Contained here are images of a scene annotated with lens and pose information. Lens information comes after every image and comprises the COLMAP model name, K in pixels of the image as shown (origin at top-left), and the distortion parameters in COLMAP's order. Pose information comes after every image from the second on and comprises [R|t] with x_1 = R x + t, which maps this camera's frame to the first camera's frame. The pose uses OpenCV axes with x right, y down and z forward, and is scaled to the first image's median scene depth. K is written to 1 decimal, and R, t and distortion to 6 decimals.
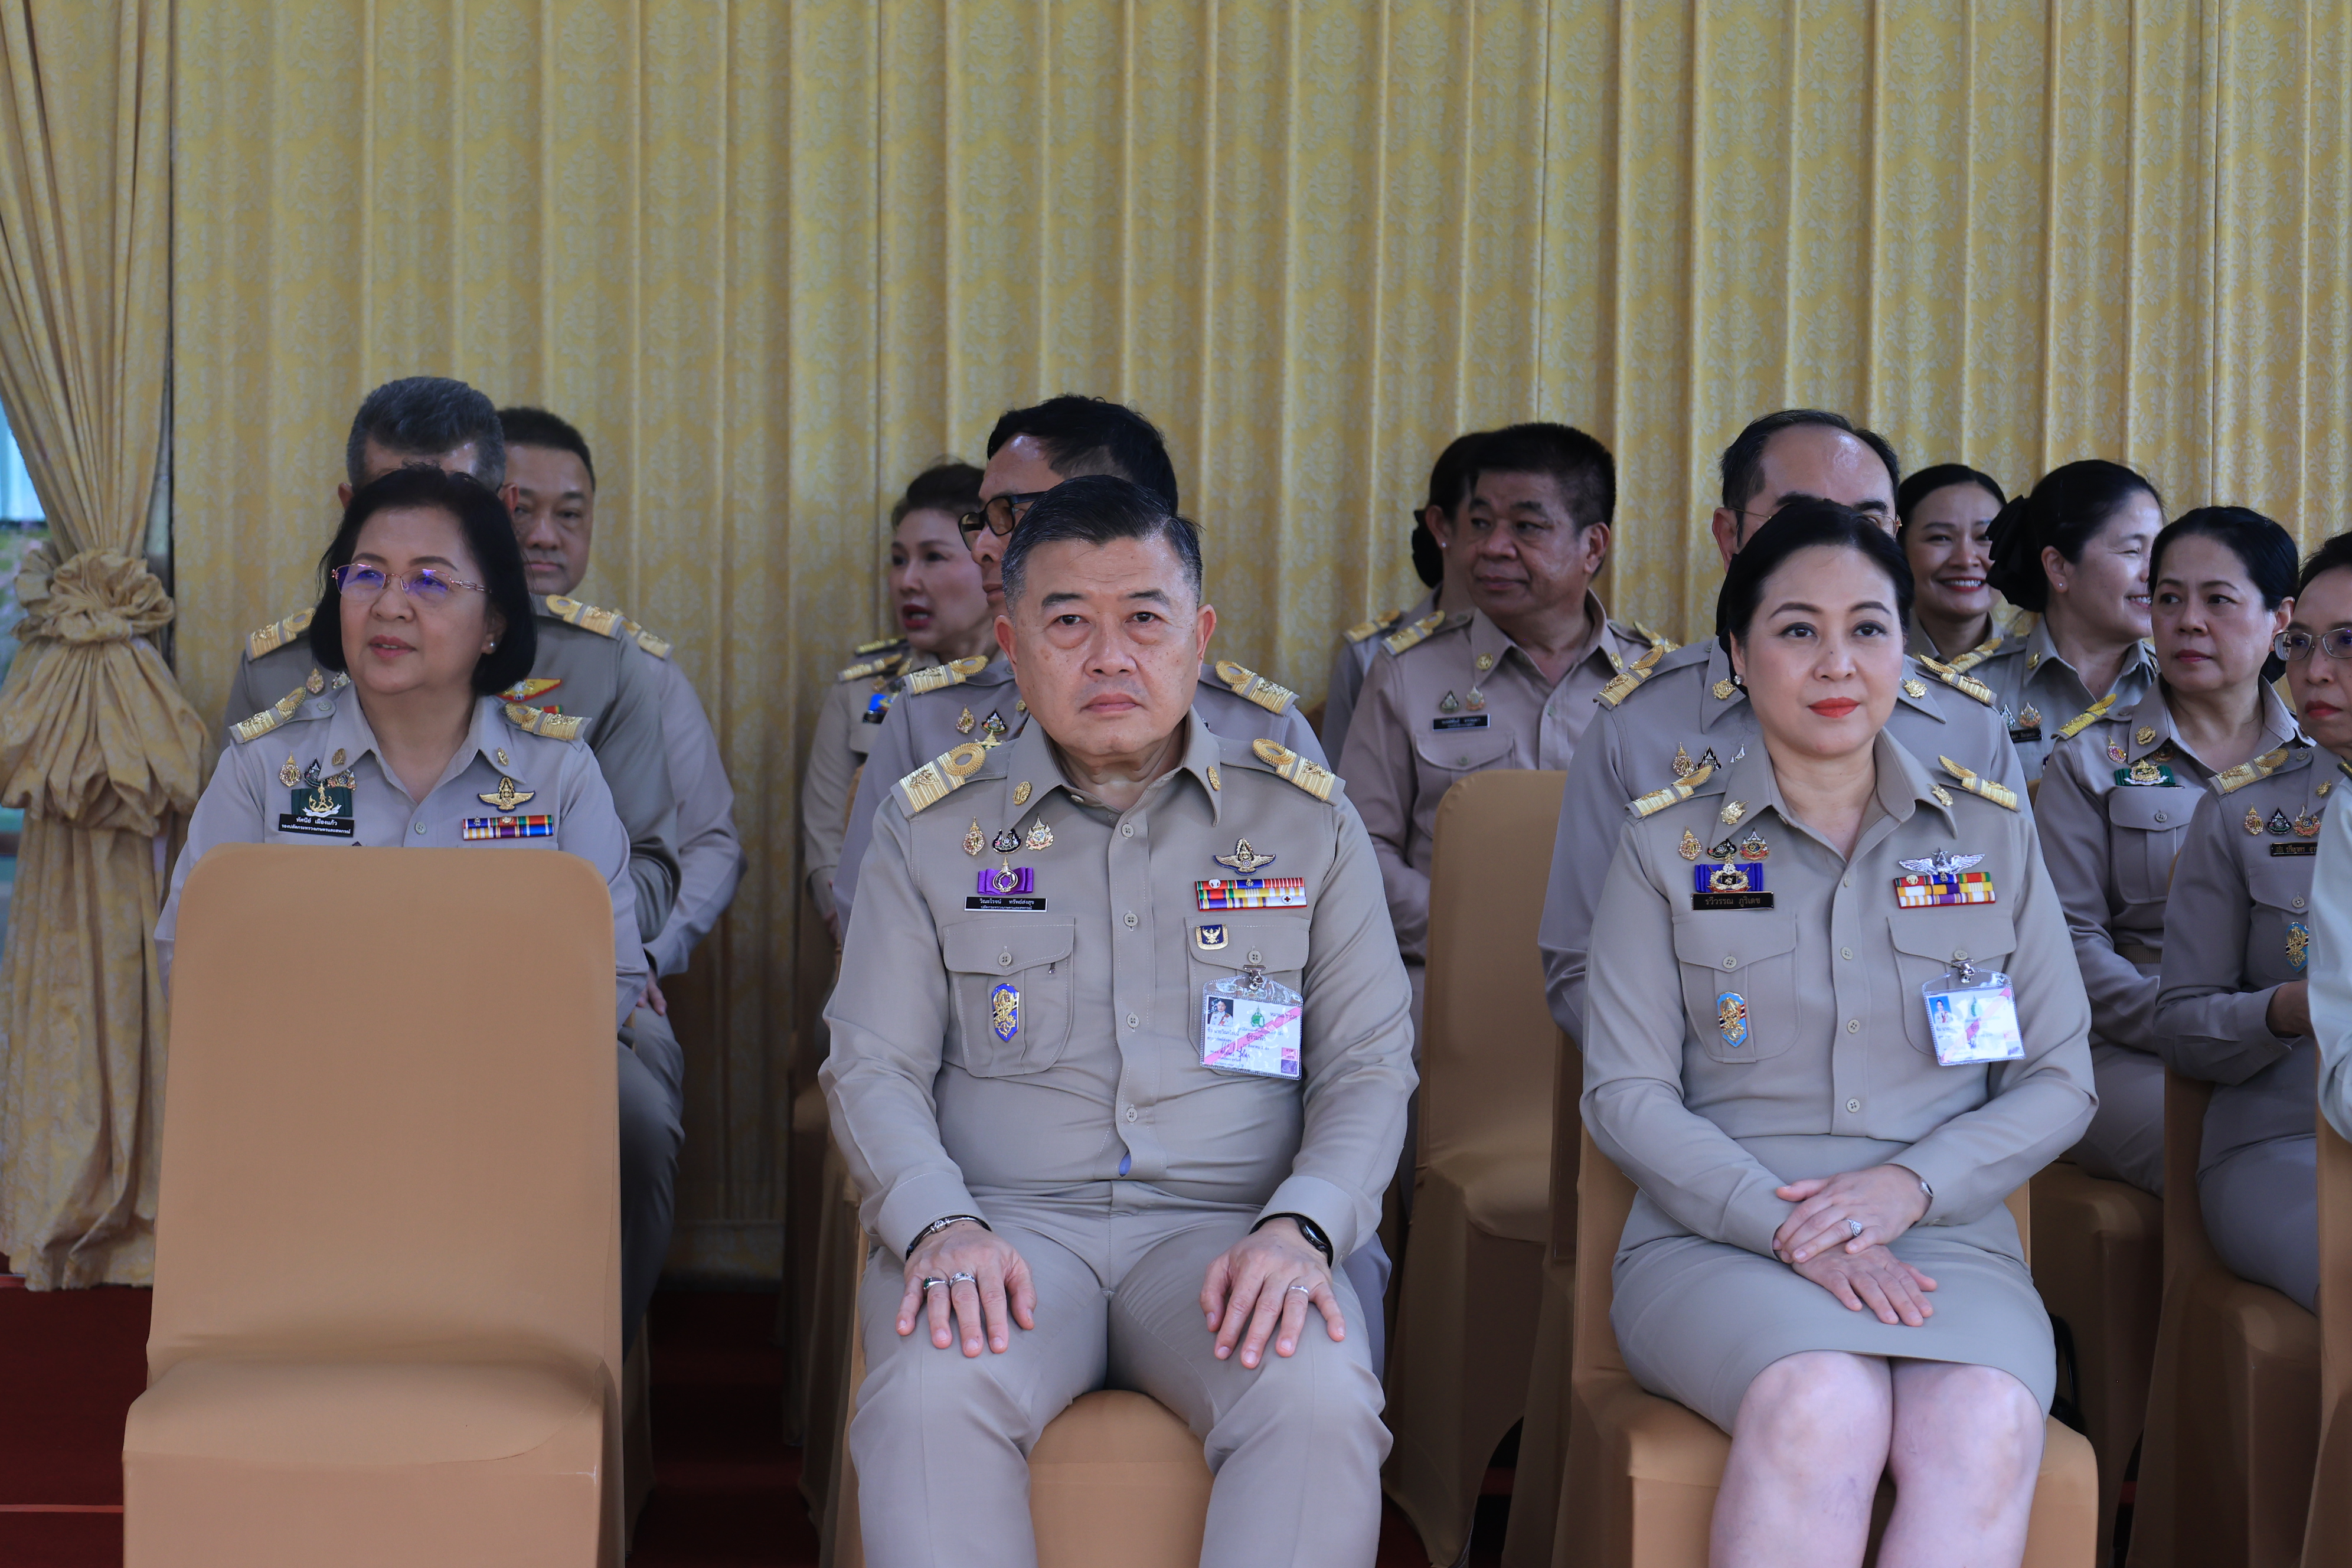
lens RADIAL K [[7181.3, 0, 1175.8], [0, 7181.3, 783.5], [0, 0, 1]] dist [-0.042370, 0.000000]
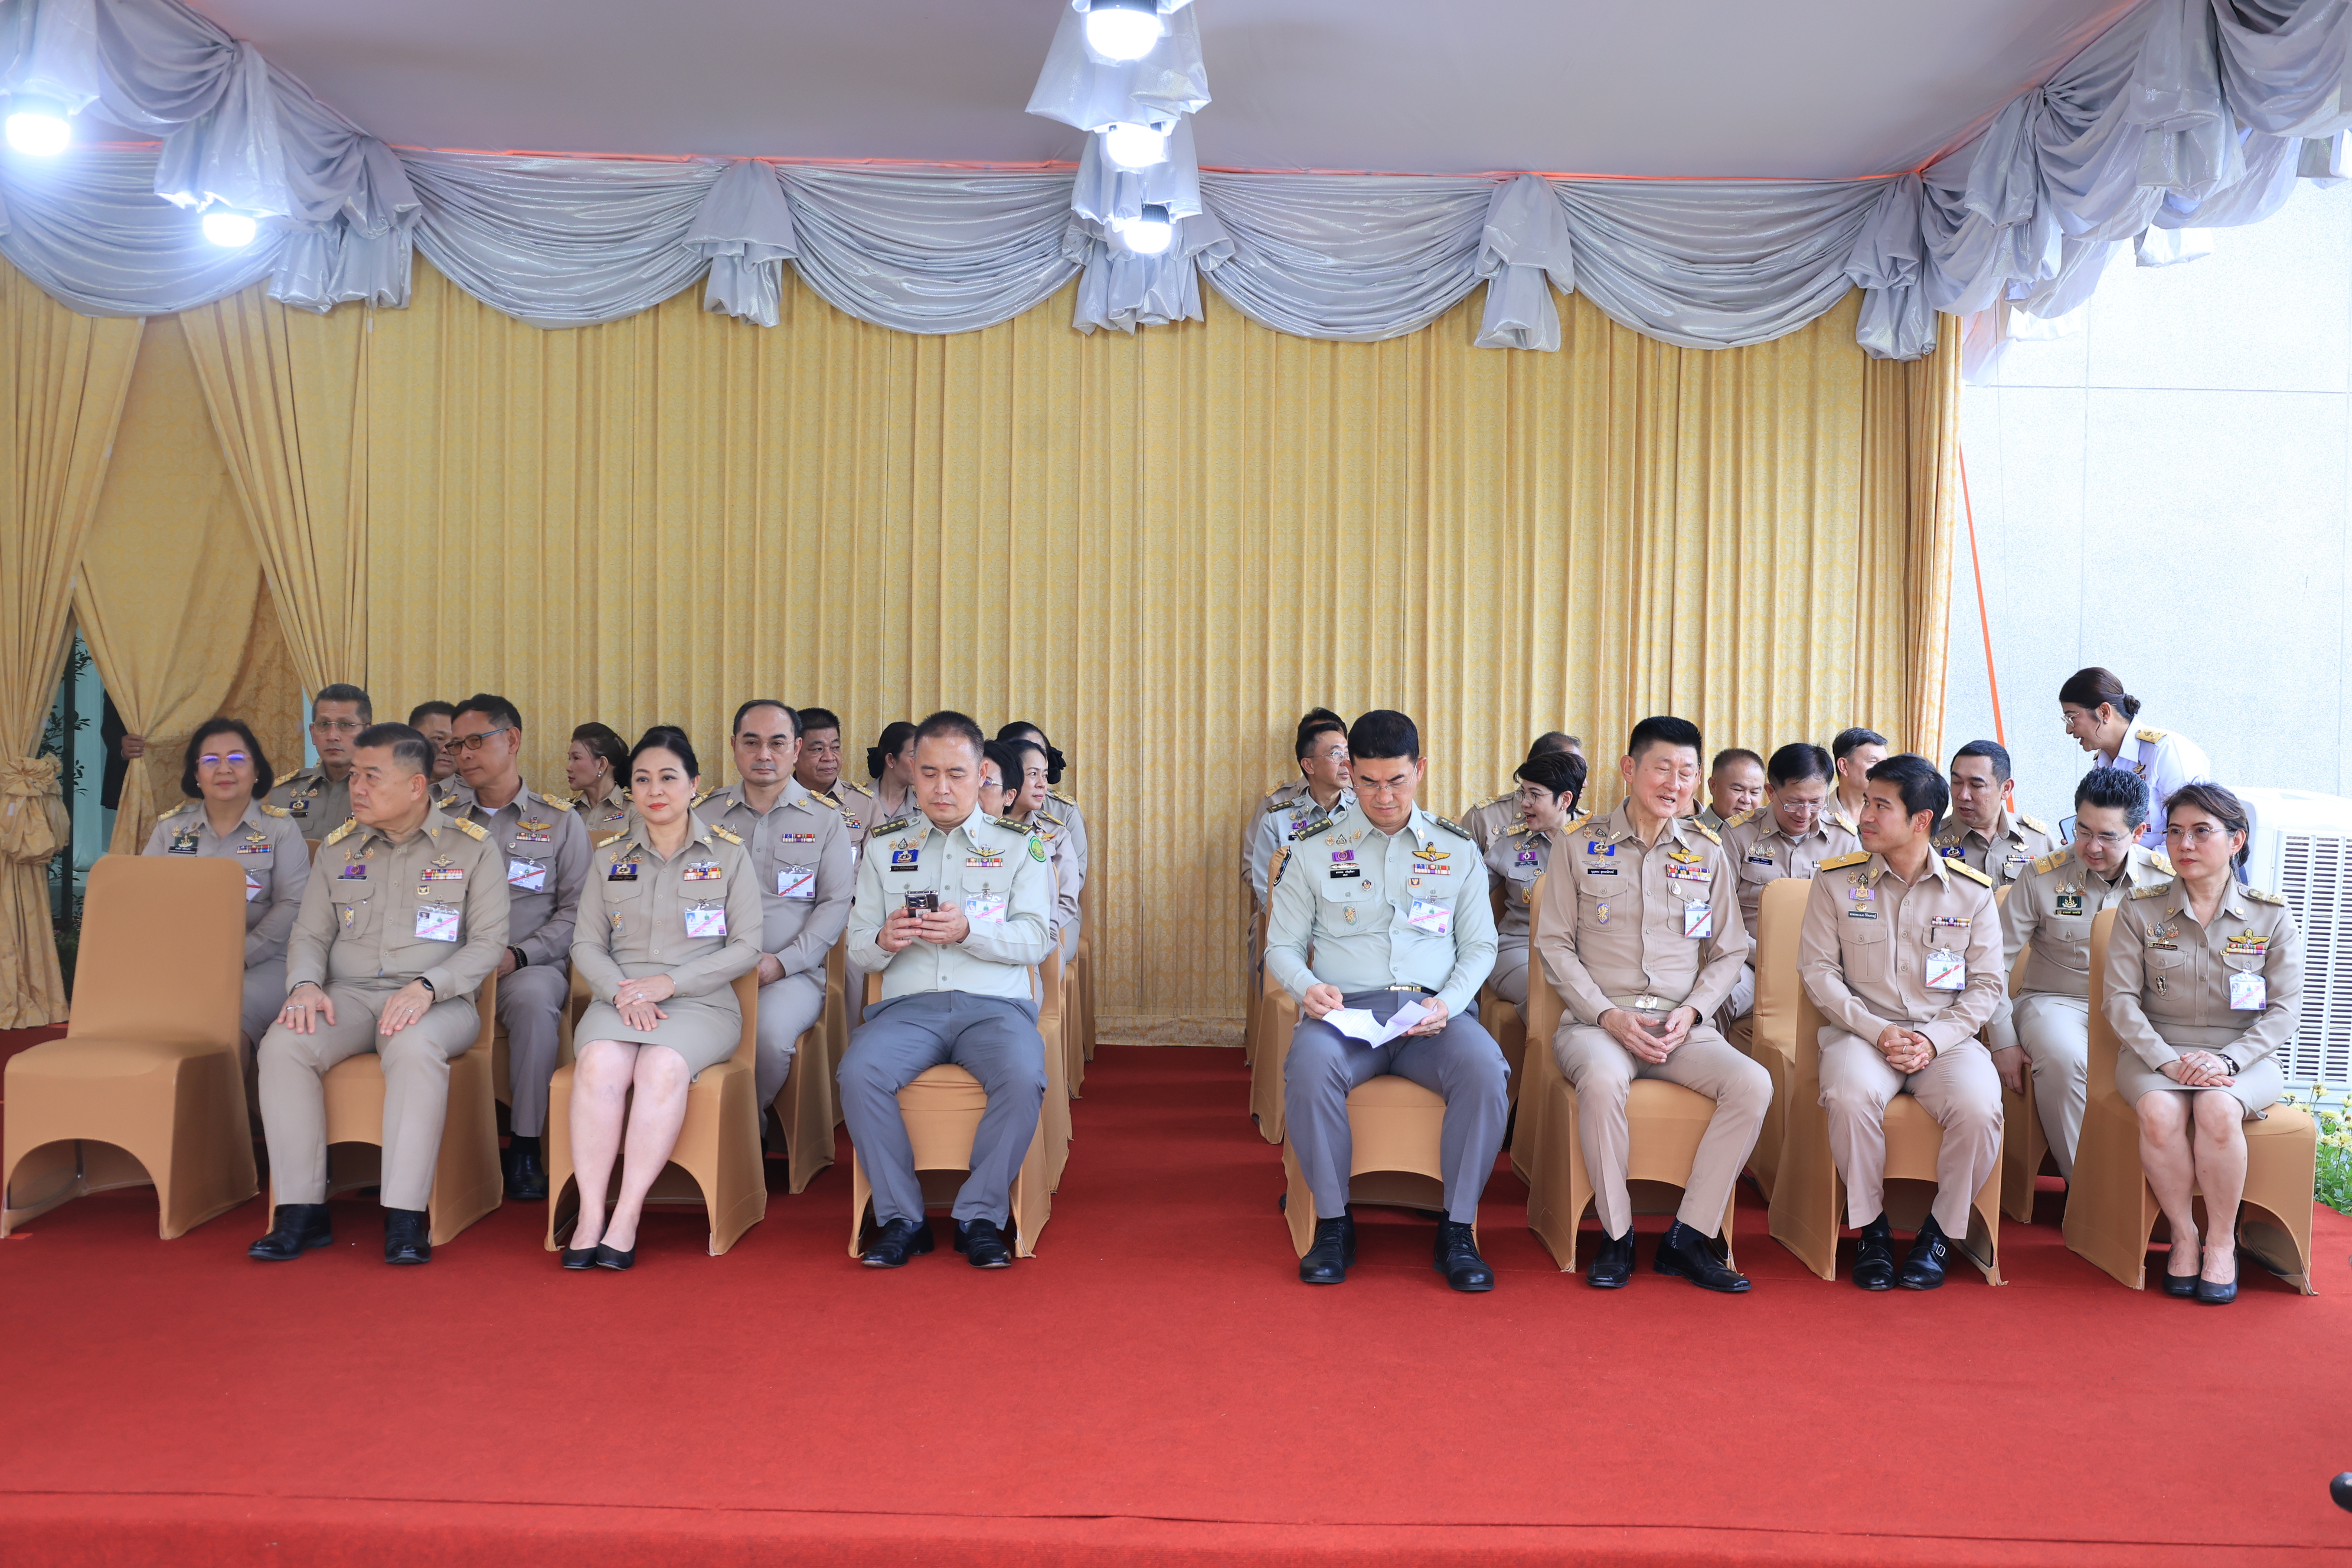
lens RADIAL K [[2899.7, 0, 1176.4], [0, 2899.7, 787.4], [0, 0, 1]] dist [0.007105, 0.000000]
pose [[0.998470, 0.002314, -0.055252, 0.319753], [-0.003729, 0.999668, -0.025512, 0.008552], [0.055175, 0.025679, 0.998146, -0.085765]]
